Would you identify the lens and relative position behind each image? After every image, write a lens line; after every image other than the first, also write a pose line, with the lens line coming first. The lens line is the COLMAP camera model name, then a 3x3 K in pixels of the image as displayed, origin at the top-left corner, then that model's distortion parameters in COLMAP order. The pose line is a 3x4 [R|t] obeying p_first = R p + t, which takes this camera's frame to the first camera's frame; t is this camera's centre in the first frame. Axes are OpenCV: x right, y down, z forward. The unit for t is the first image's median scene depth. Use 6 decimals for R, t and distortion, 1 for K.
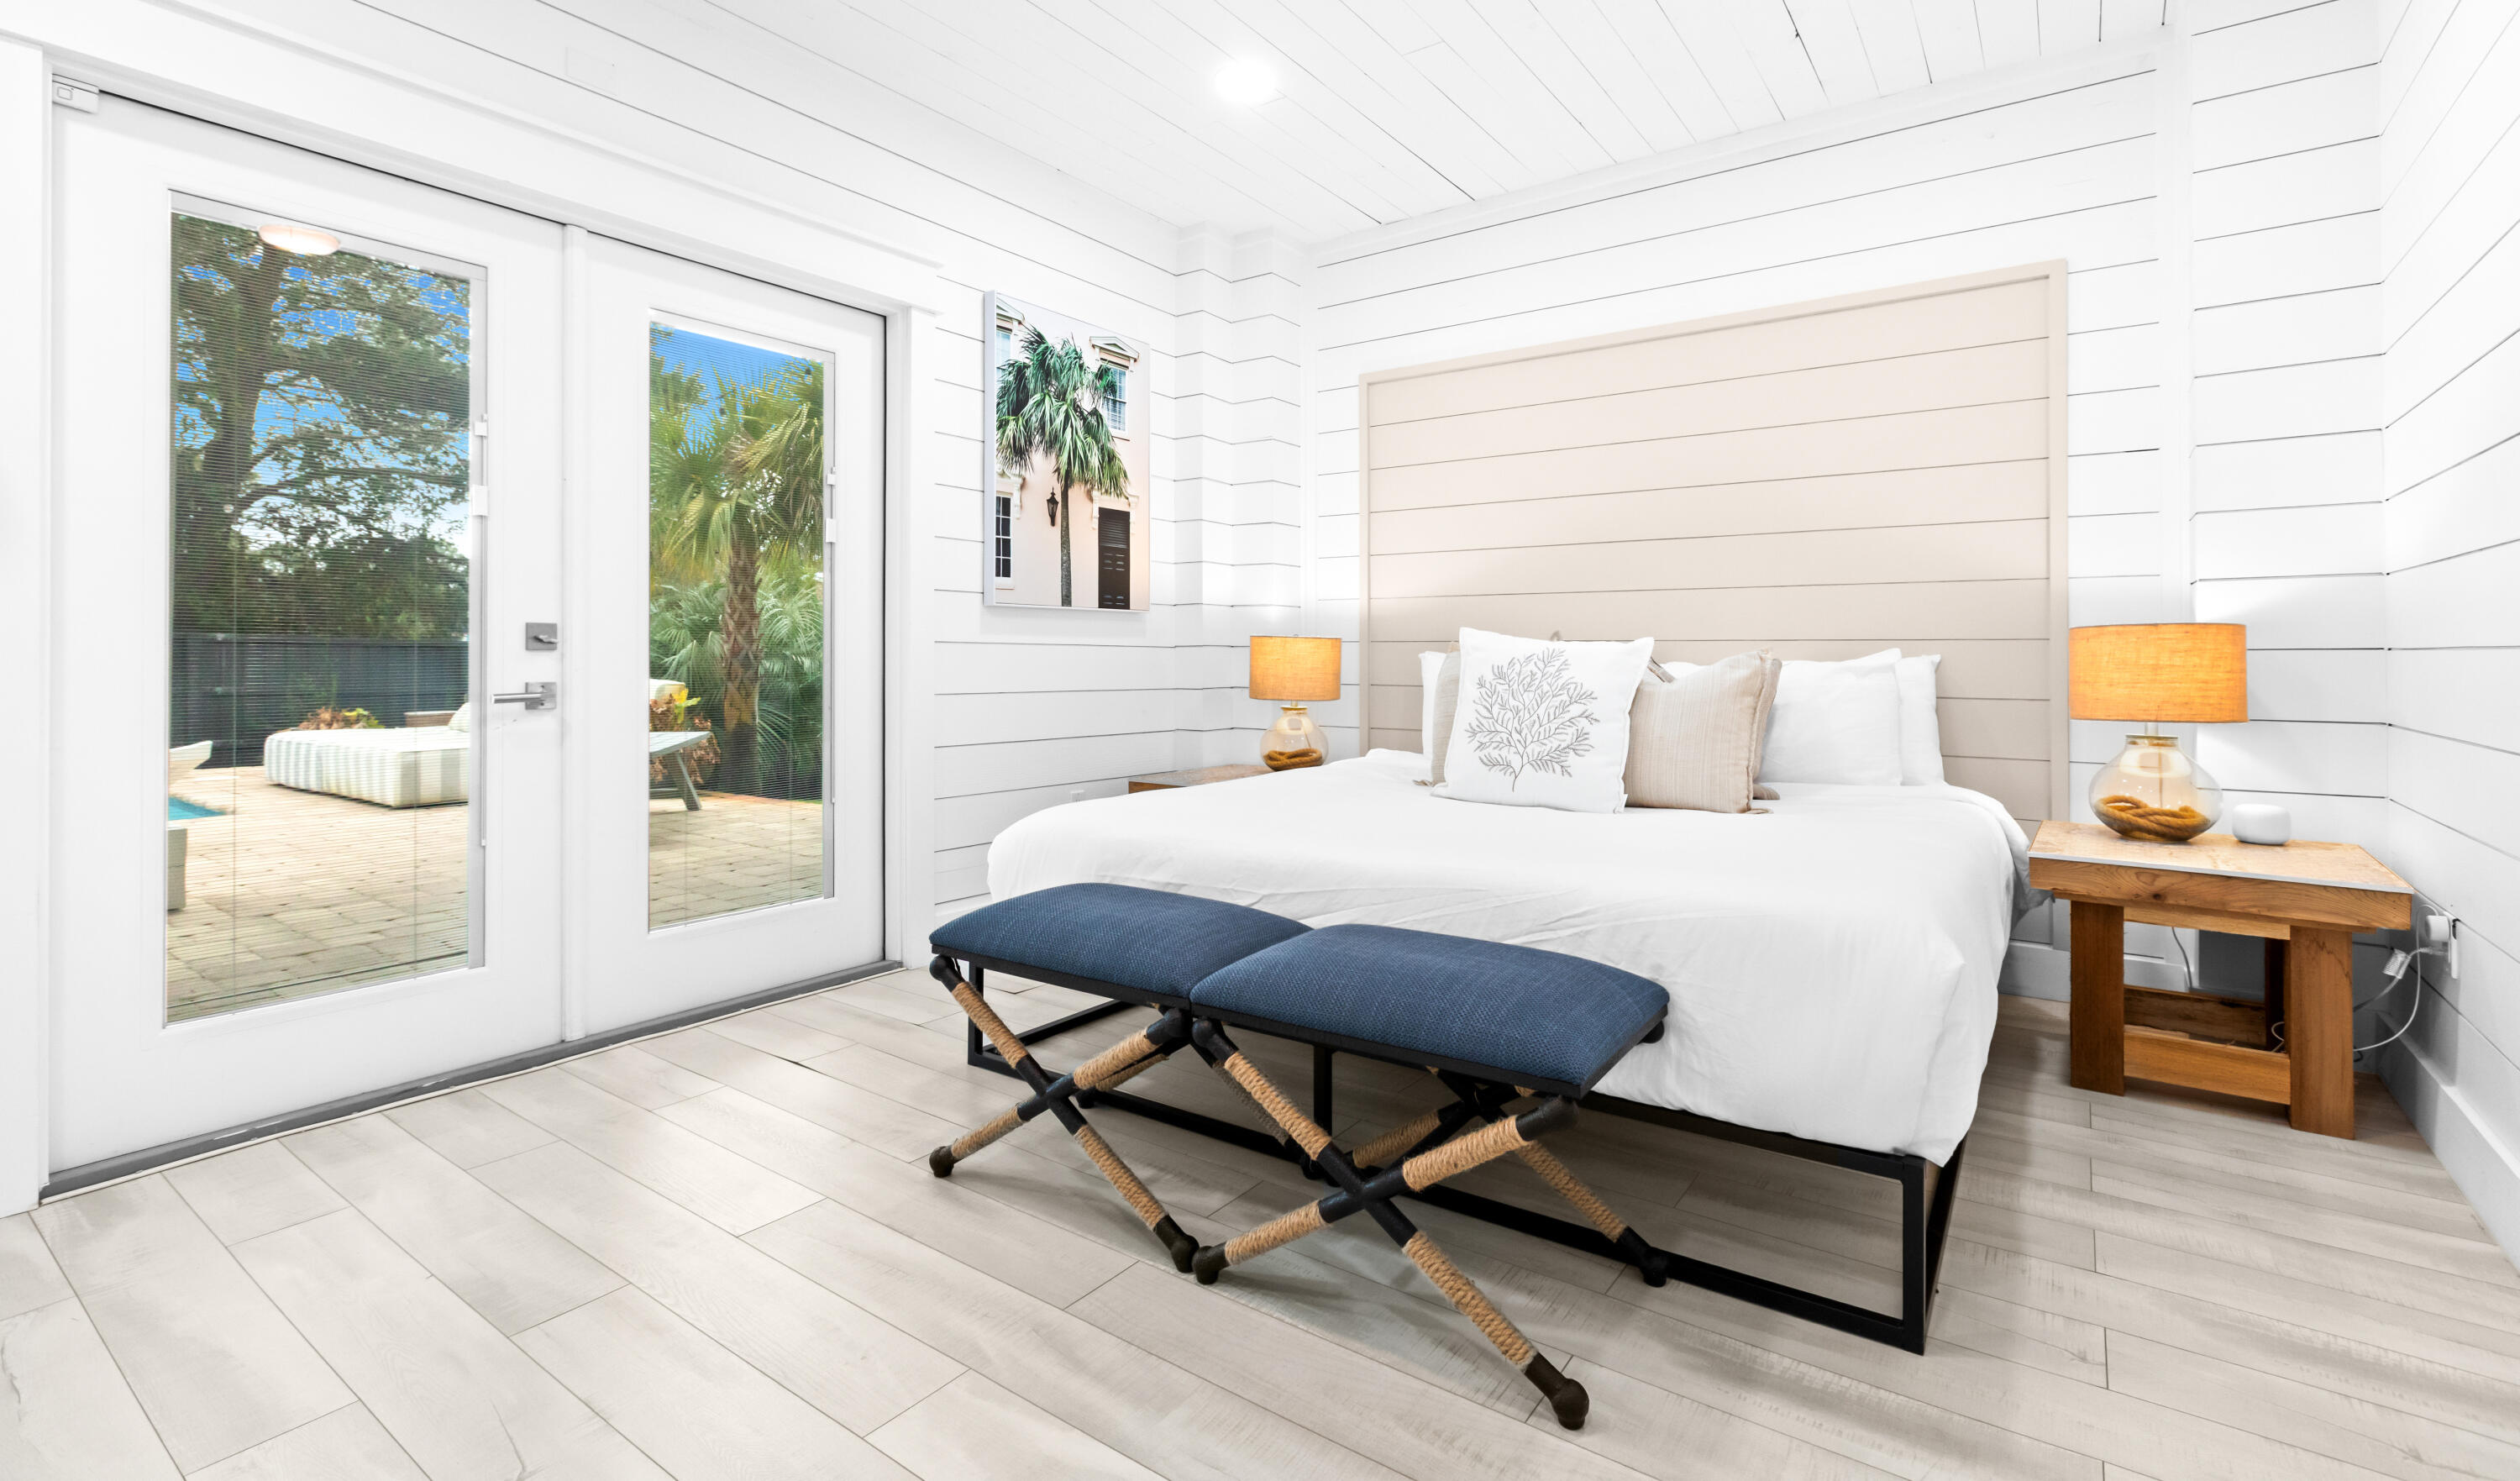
lens RADIAL K [[1132.8, 0, 1284.0], [0, 1132.8, 622.8], [0, 0, 1]] dist [0.003452, -0.002962]
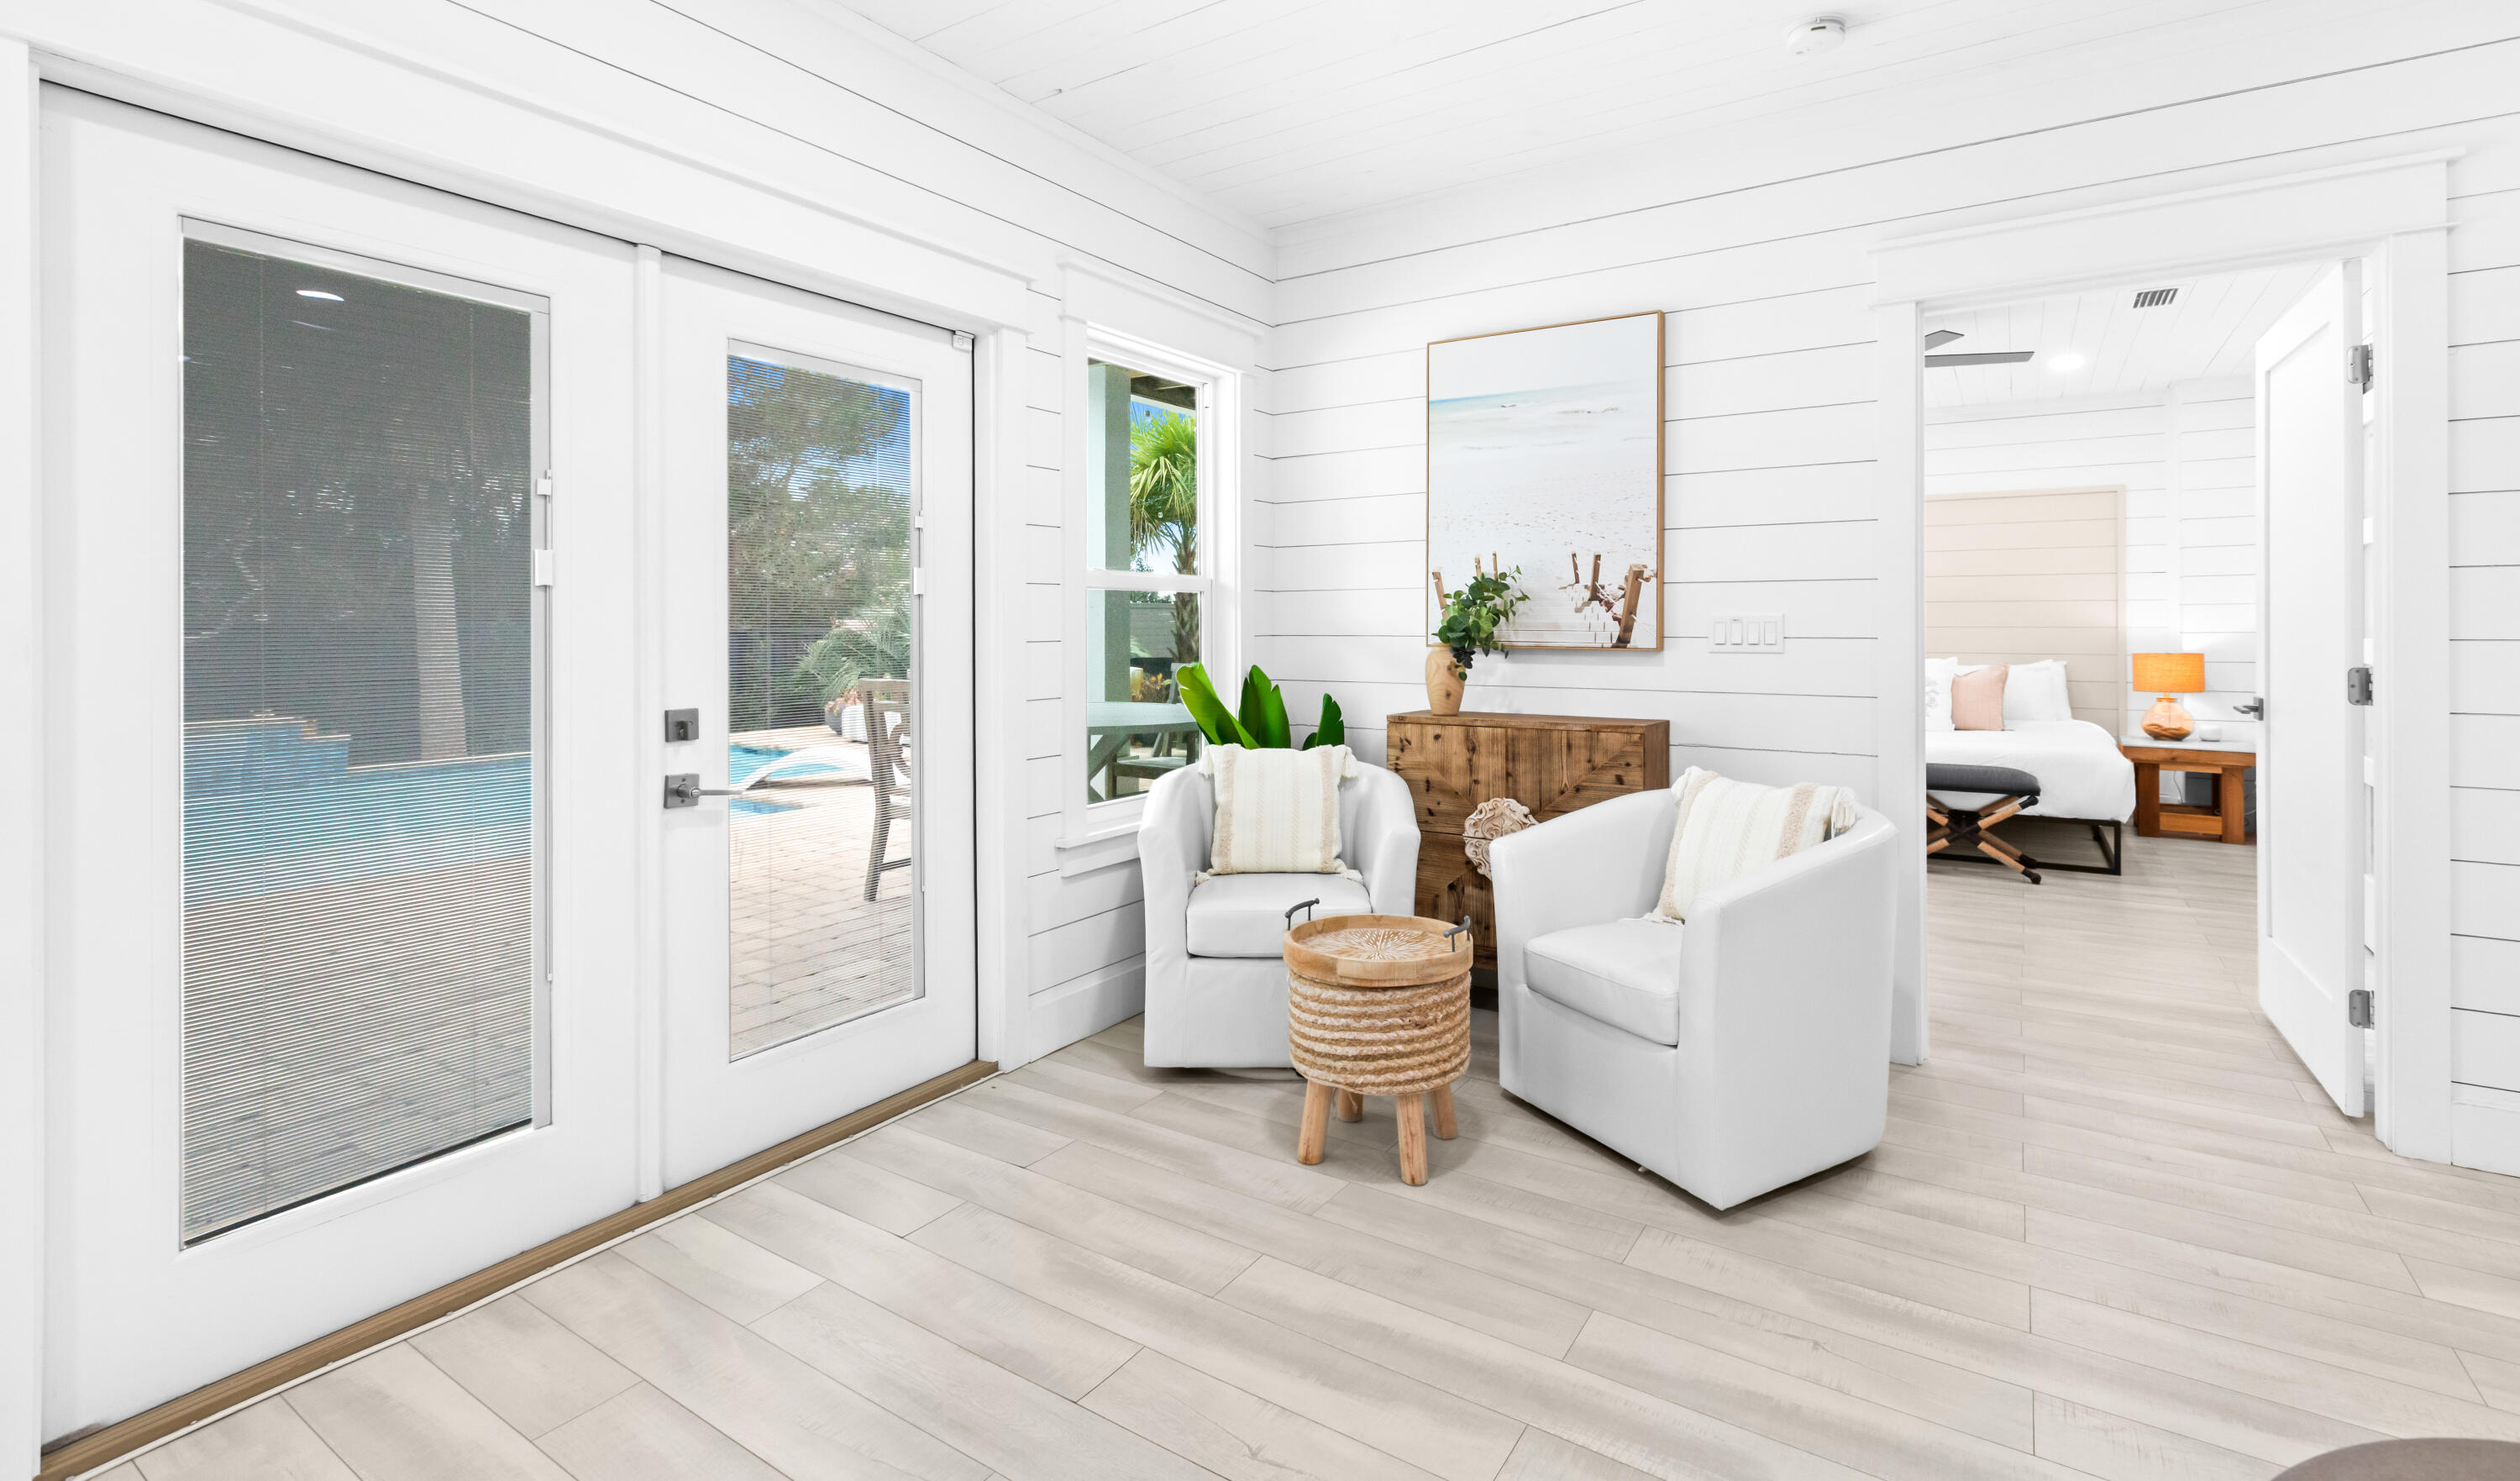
lens RADIAL K [[1132.8, 0, 1282.6], [0, 1132.8, 625.6], [0, 0, 1]] dist [0.003452, -0.002962]
pose [[0.999202, -0.015467, 0.036832, -1.243304], [0.014625, 0.999628, 0.023021, -0.141556], [-0.037175, -0.022464, 0.999056, -1.386202]]
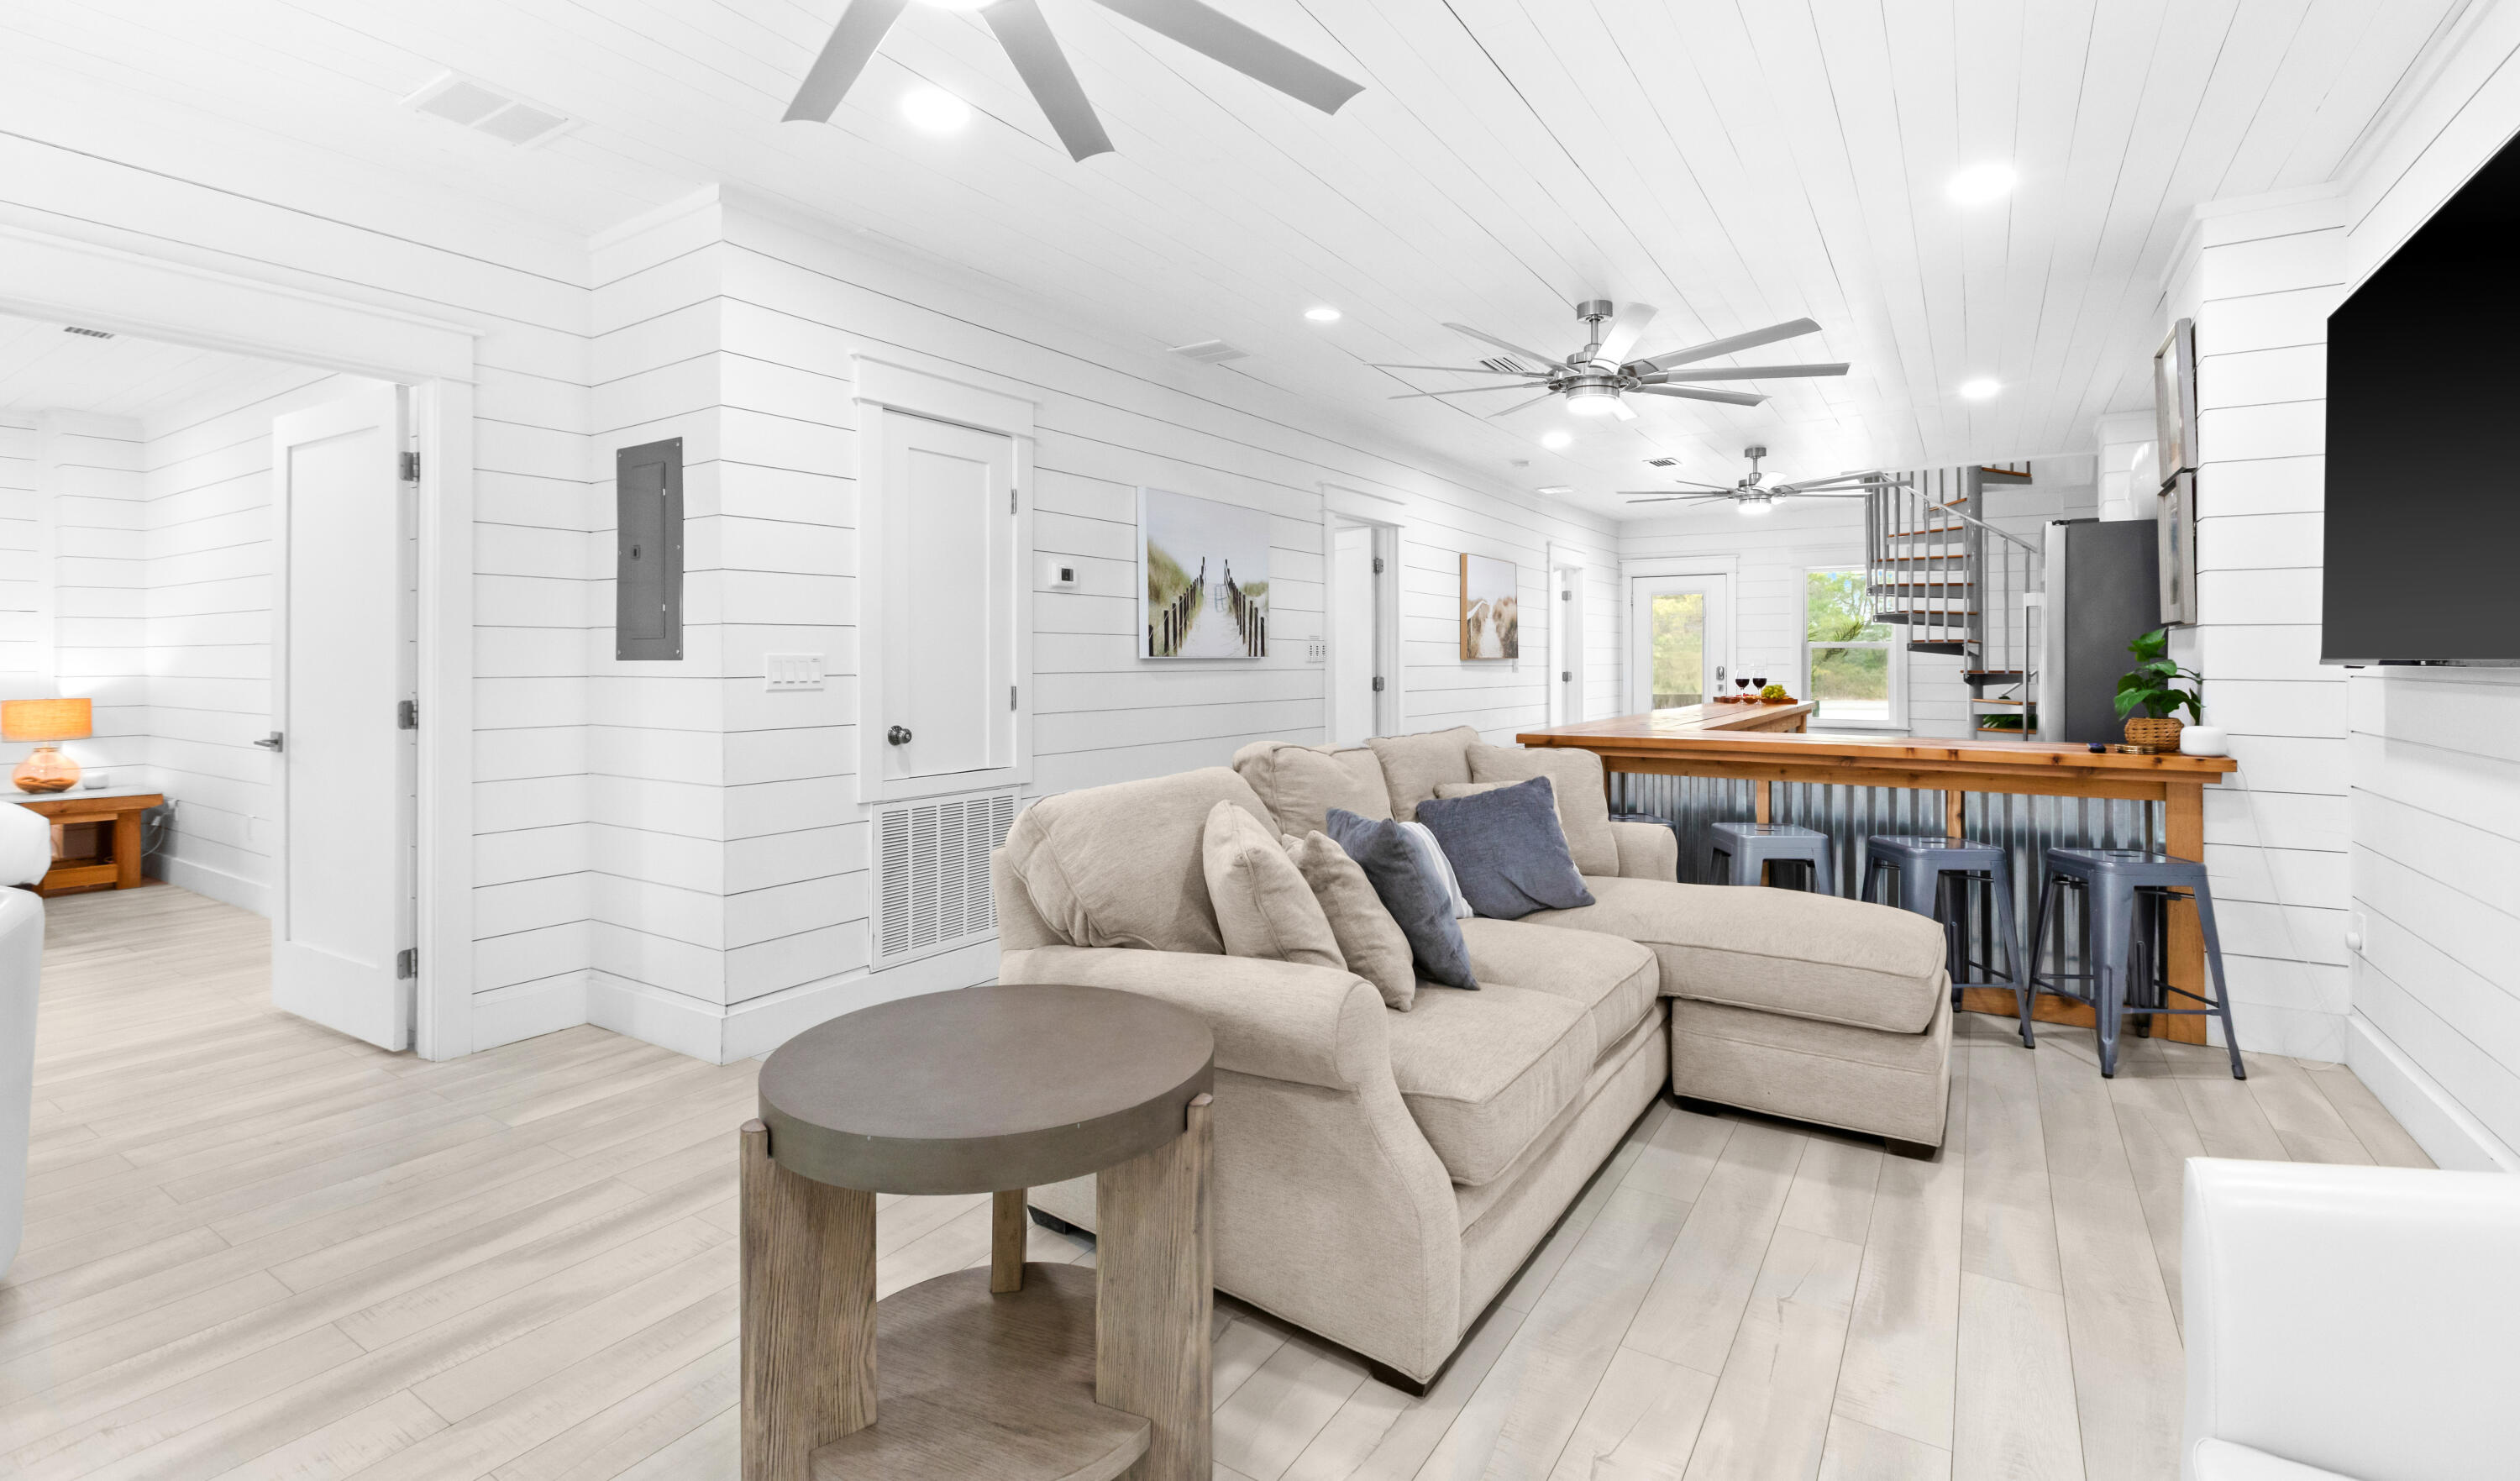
lens RADIAL K [[1132.8, 0, 1283.8], [0, 1132.8, 654.2], [0, 0, 1]] dist [0.003452, -0.002962]
pose [[-0.061676, -0.008292, 0.998062, -1.658819], [-0.018029, 0.999812, 0.007192, -0.148043], [-0.997933, -0.017550, -0.061814, -1.336996]]
